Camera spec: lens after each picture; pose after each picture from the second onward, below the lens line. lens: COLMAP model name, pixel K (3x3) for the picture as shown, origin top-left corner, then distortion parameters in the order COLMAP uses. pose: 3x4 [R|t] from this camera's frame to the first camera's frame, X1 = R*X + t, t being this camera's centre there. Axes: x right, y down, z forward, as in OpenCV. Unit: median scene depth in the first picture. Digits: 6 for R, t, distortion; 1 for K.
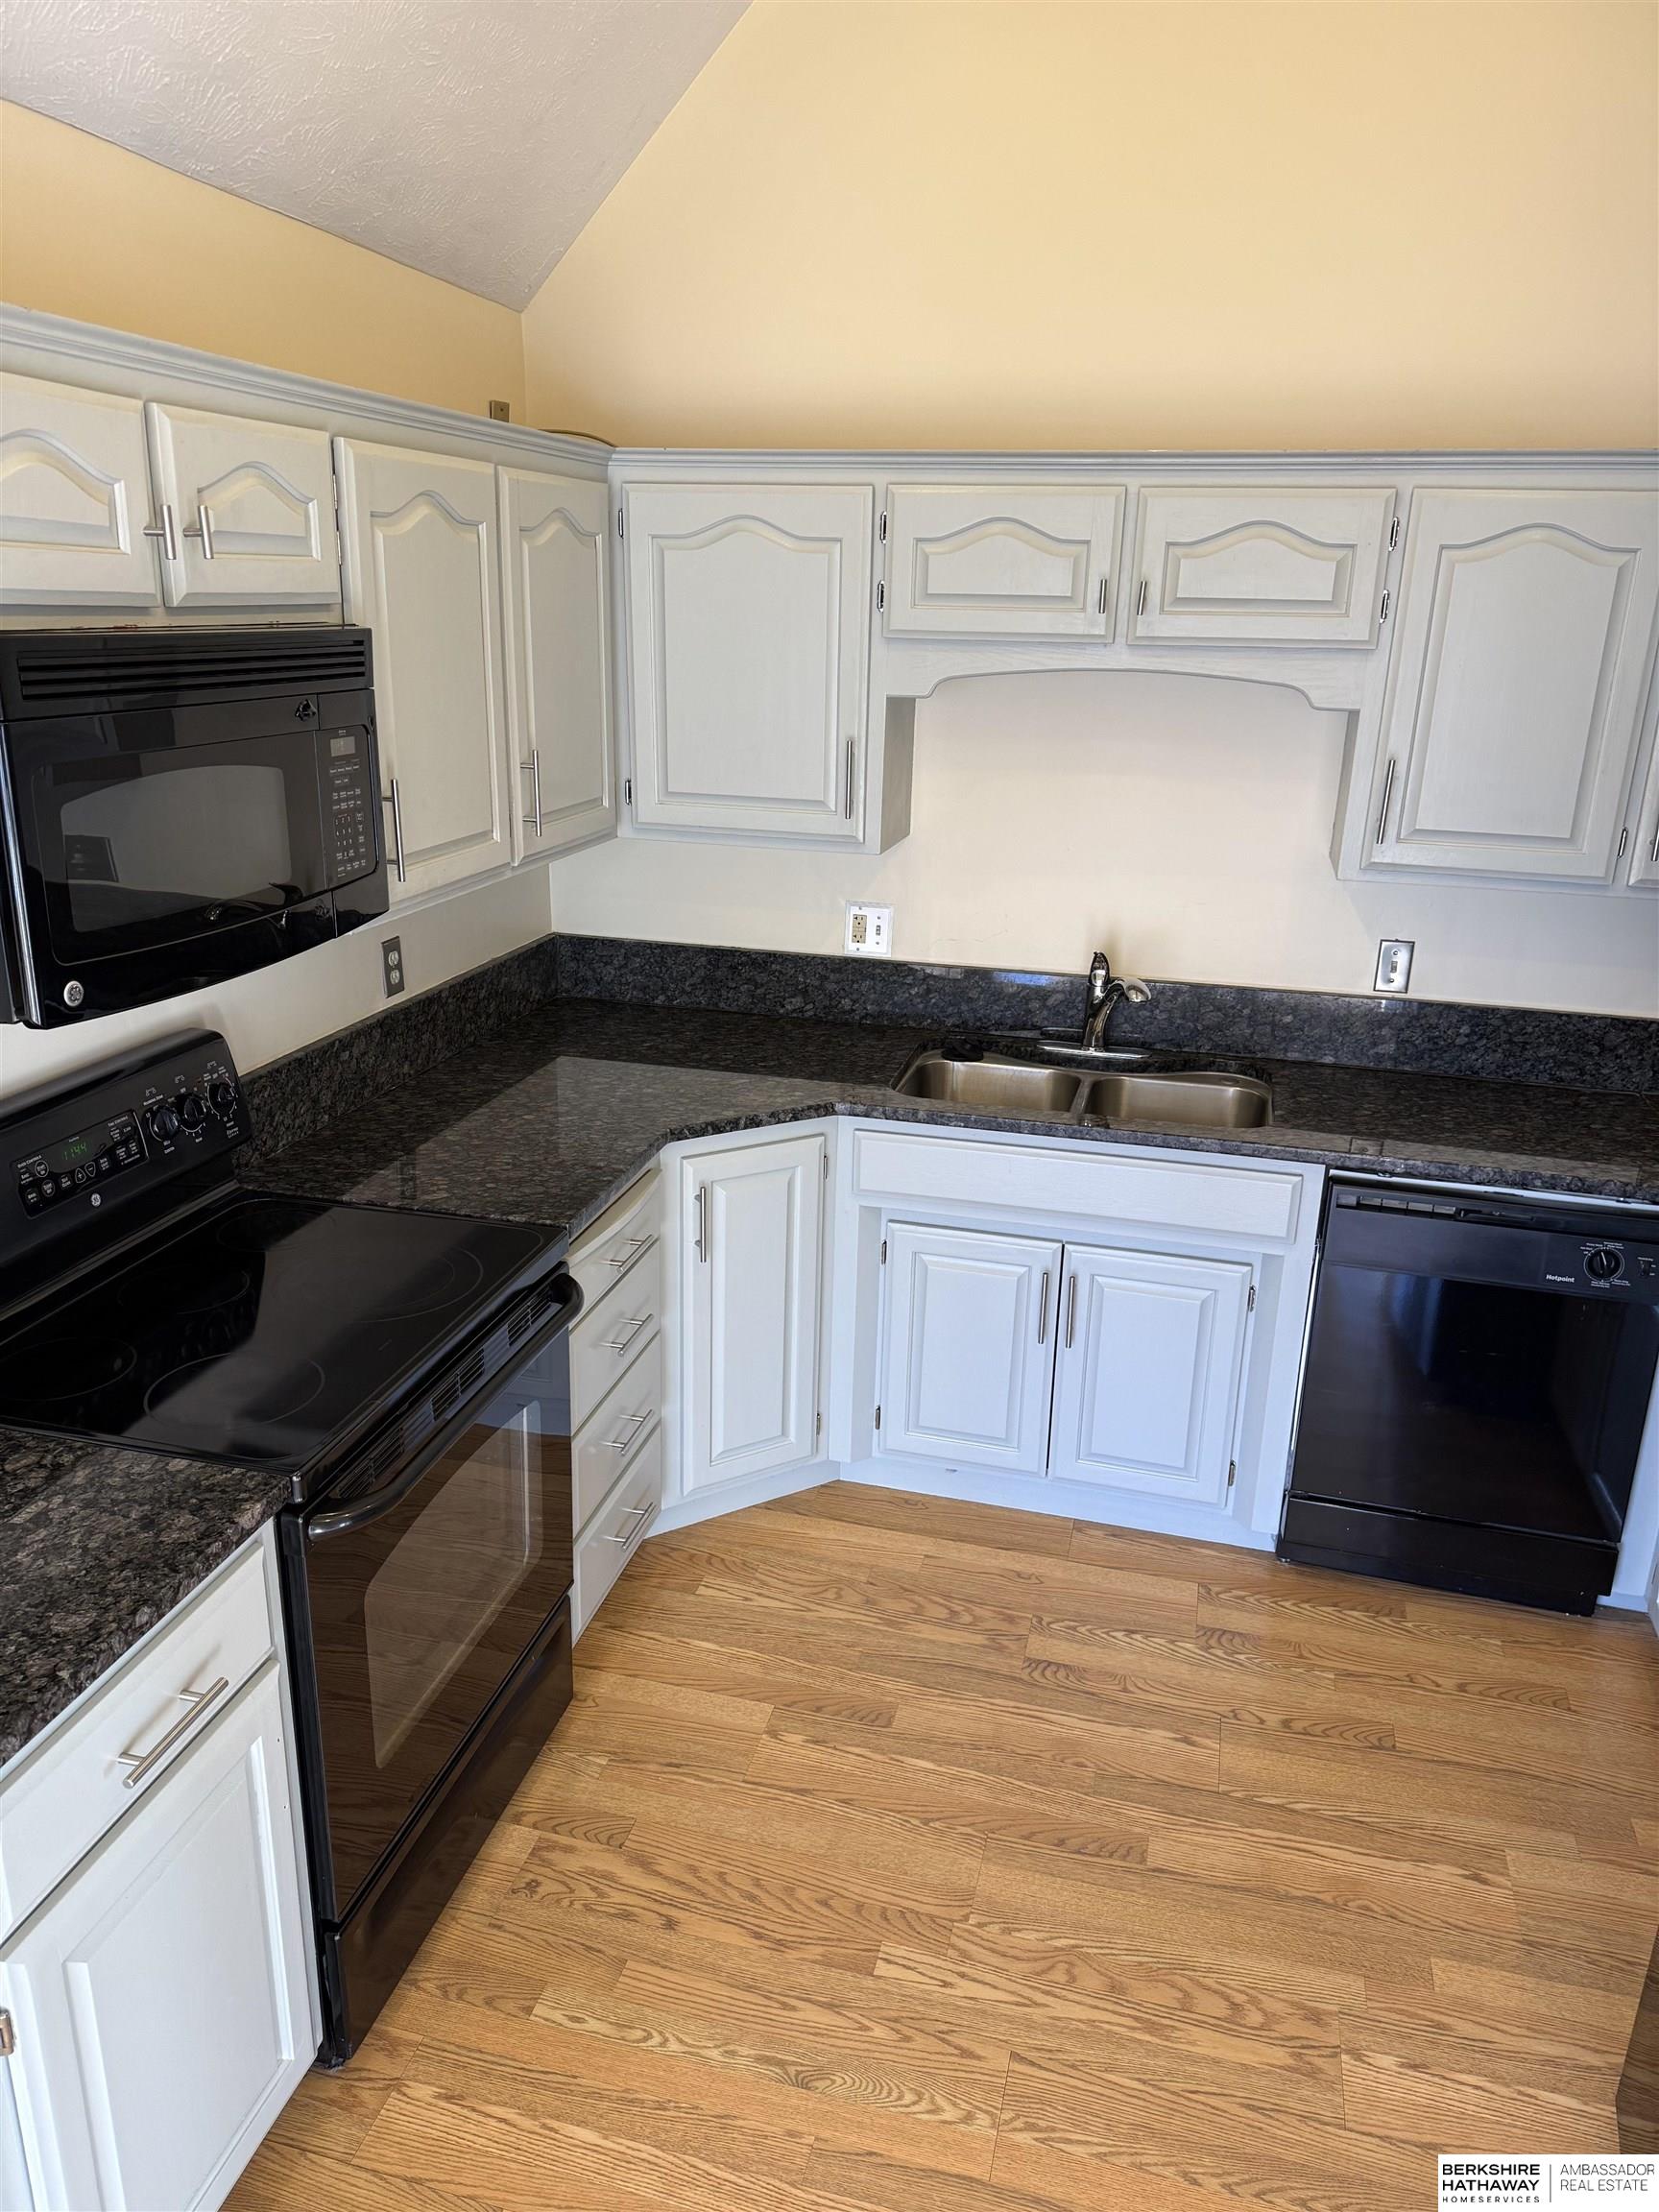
lens RADIAL K [[1704.2, 0, 740.3], [0, 1704.2, 1281.4], [0, 0, 1]] dist [0.112570, -0.204456]
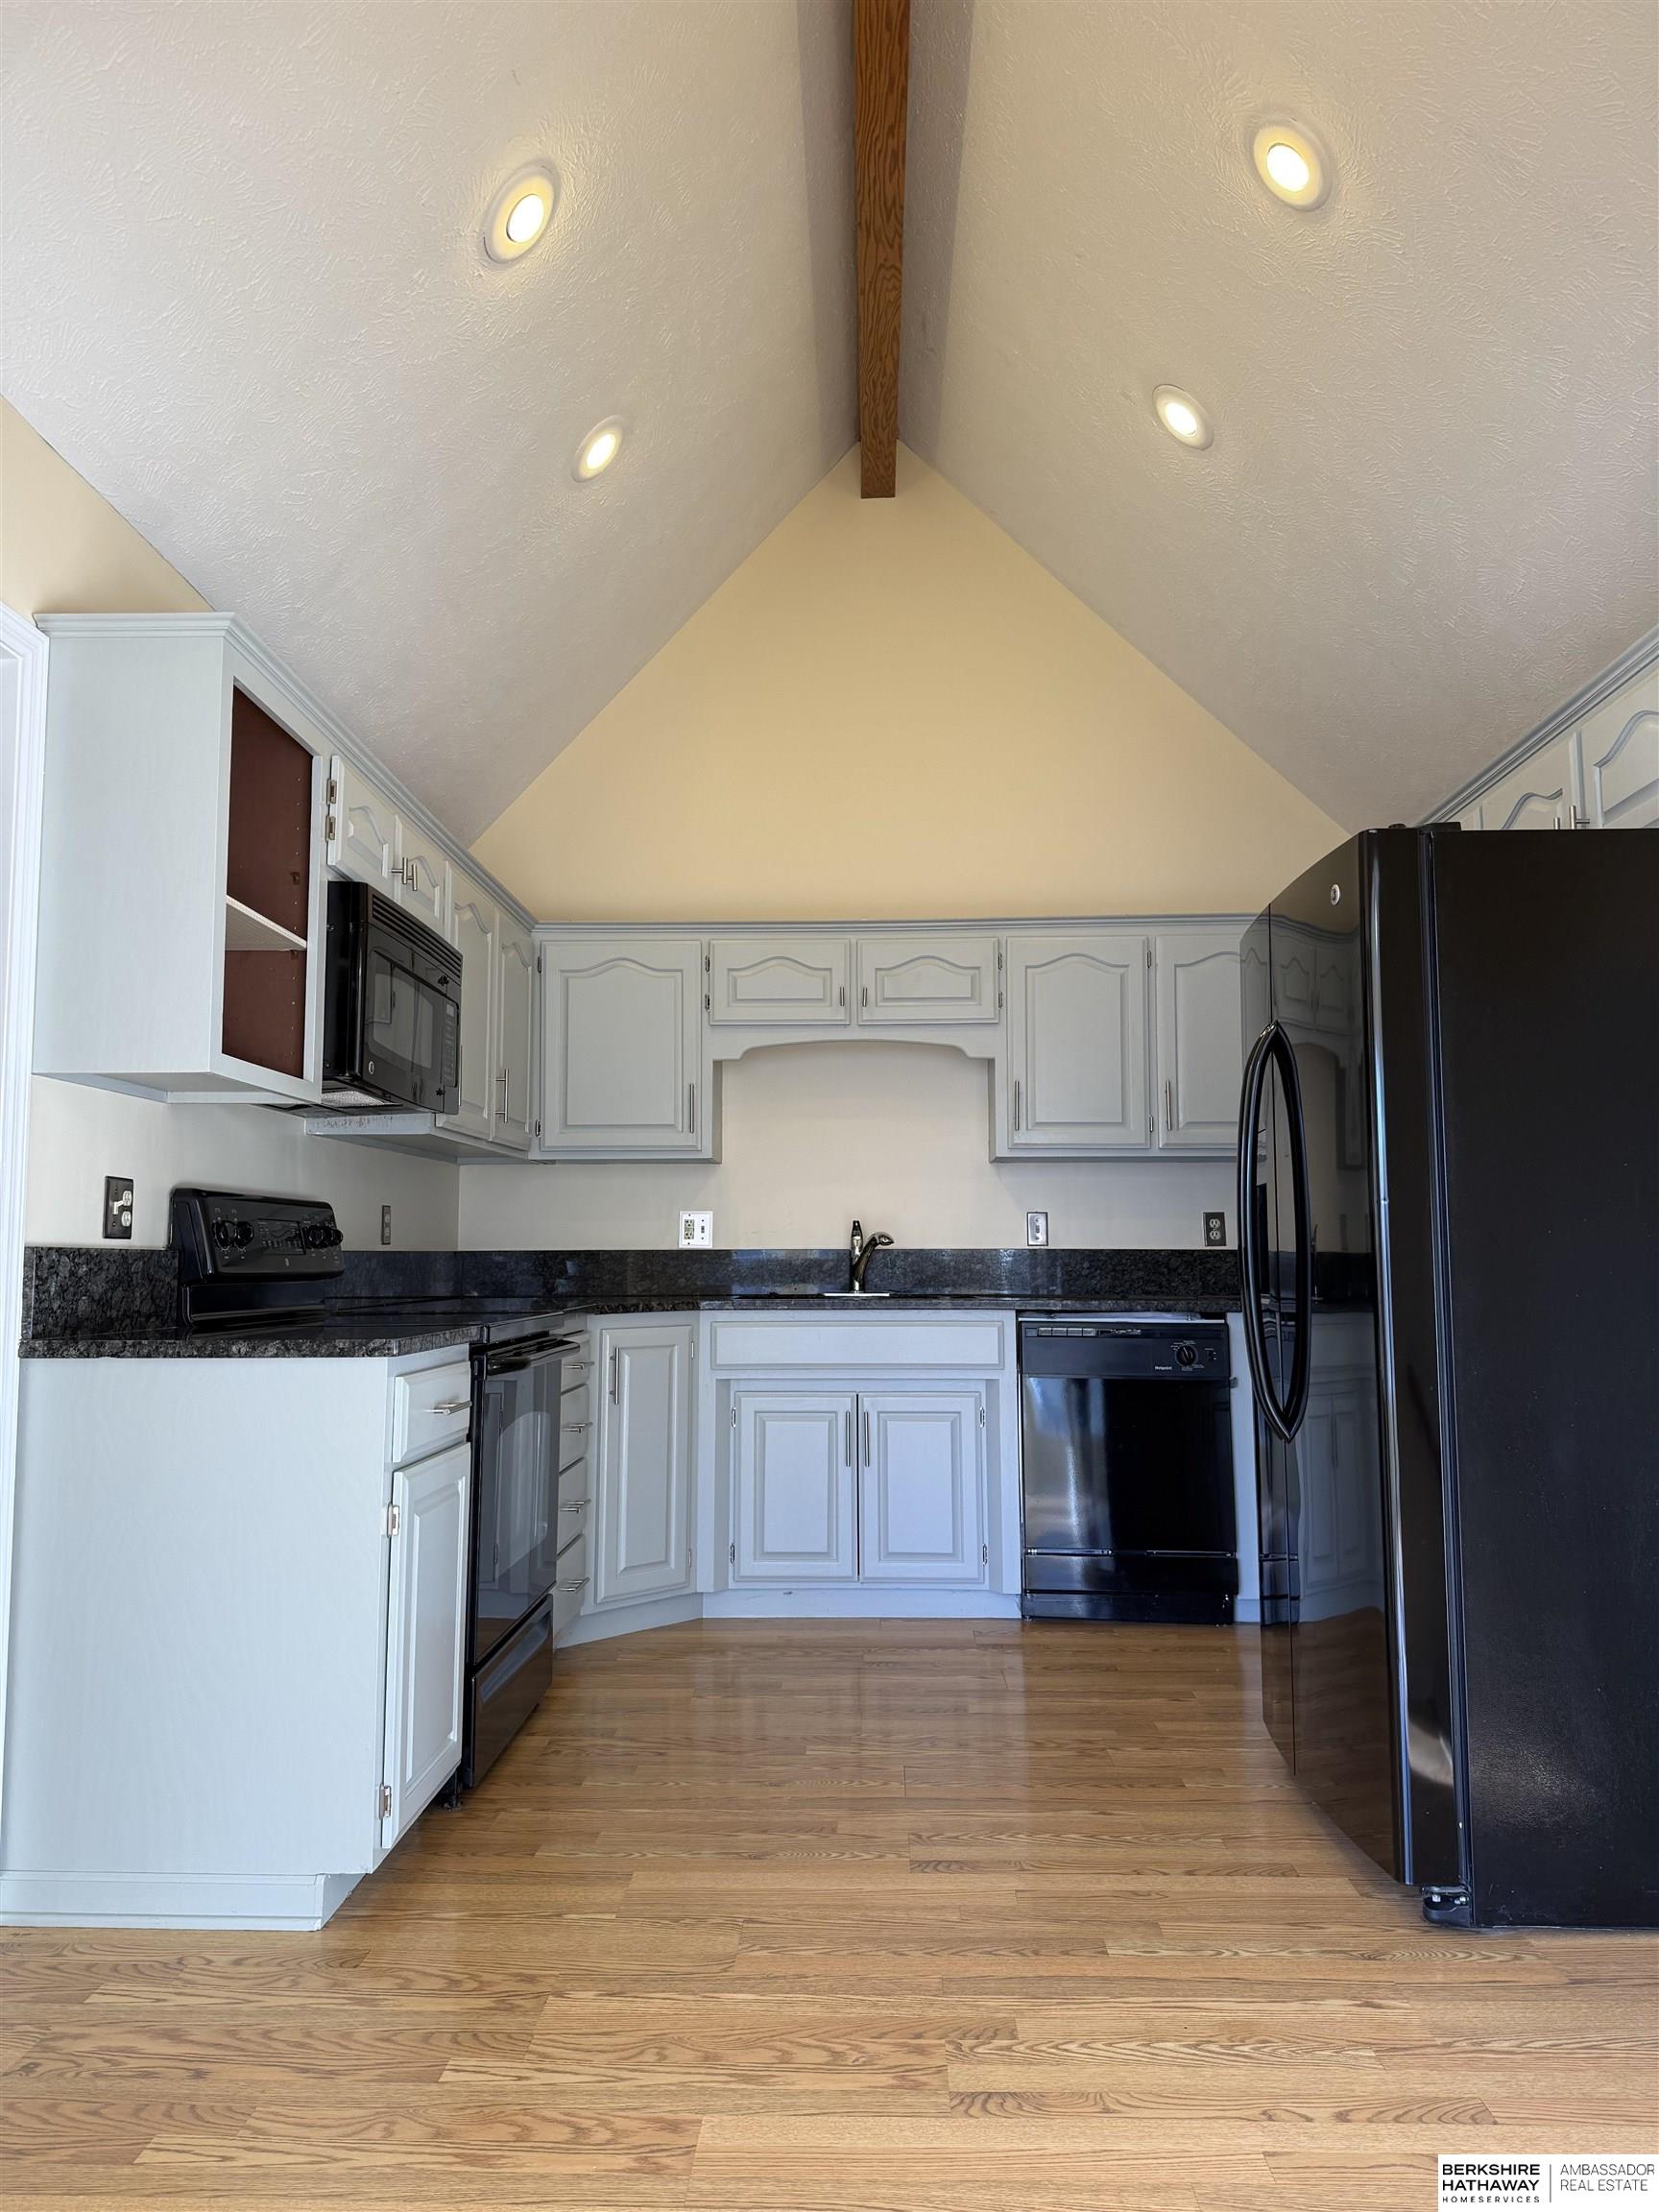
lens RADIAL K [[1513.3, 0, 829.5], [0, 1513.3, 1106.0], [0, 0, 1]] dist [0.166398, -0.308492]
pose [[0.974583, -0.004112, 0.223988, -0.128521], [0.093928, 0.915207, -0.391886, 0.268108], [-0.203384, 0.402964, 0.892331, -0.267272]]
